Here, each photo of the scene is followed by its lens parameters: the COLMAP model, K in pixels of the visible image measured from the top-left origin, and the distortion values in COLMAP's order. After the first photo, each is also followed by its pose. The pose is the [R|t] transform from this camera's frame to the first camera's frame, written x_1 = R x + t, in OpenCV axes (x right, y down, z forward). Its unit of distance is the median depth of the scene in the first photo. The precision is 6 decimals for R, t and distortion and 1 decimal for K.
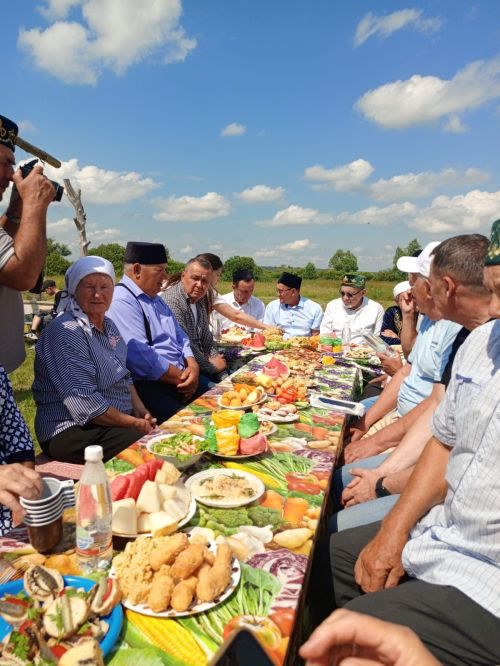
lens RADIAL K [[496.8, 0, 250.9], [0, 496.8, 324.2], [0, 0, 1]] dist [0.038395, 0.002962]
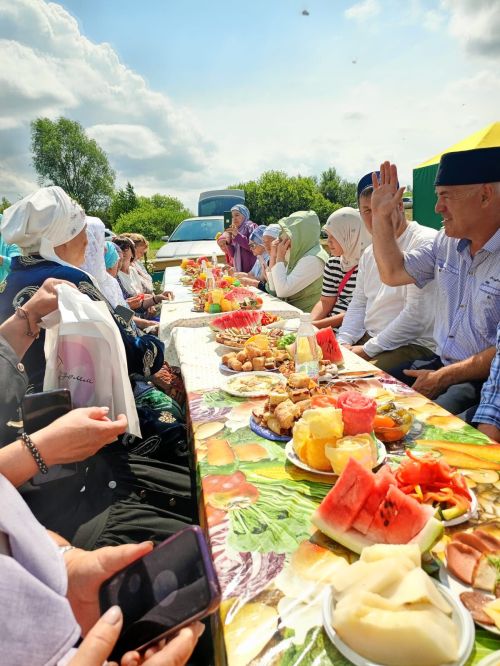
lens RADIAL K [[496.8, 0, 250.9], [0, 496.8, 324.2], [0, 0, 1]] dist [0.038395, 0.002962]
pose [[-0.922966, -0.001771, -0.384878, 0.287541], [-0.115319, 0.955321, 0.272147, -0.045289], [0.367200, 0.295566, -0.881932, 1.358333]]
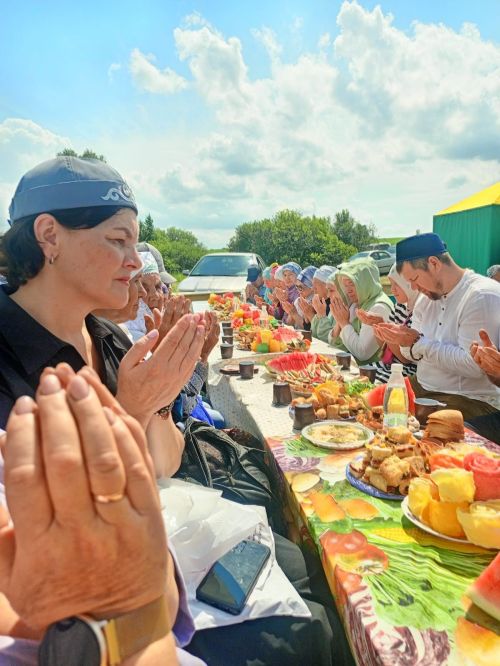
lens RADIAL K [[500.0, 0, 250.0], [0, 500.0, 333.0], [0, 0, 1]] dist [-0.015159, 0.053925]
pose [[-0.925519, -0.068984, -0.372365, 0.469644], [-0.160939, 0.961707, 0.221852, -0.033379], [0.342802, 0.265256, -0.901181, 1.258725]]
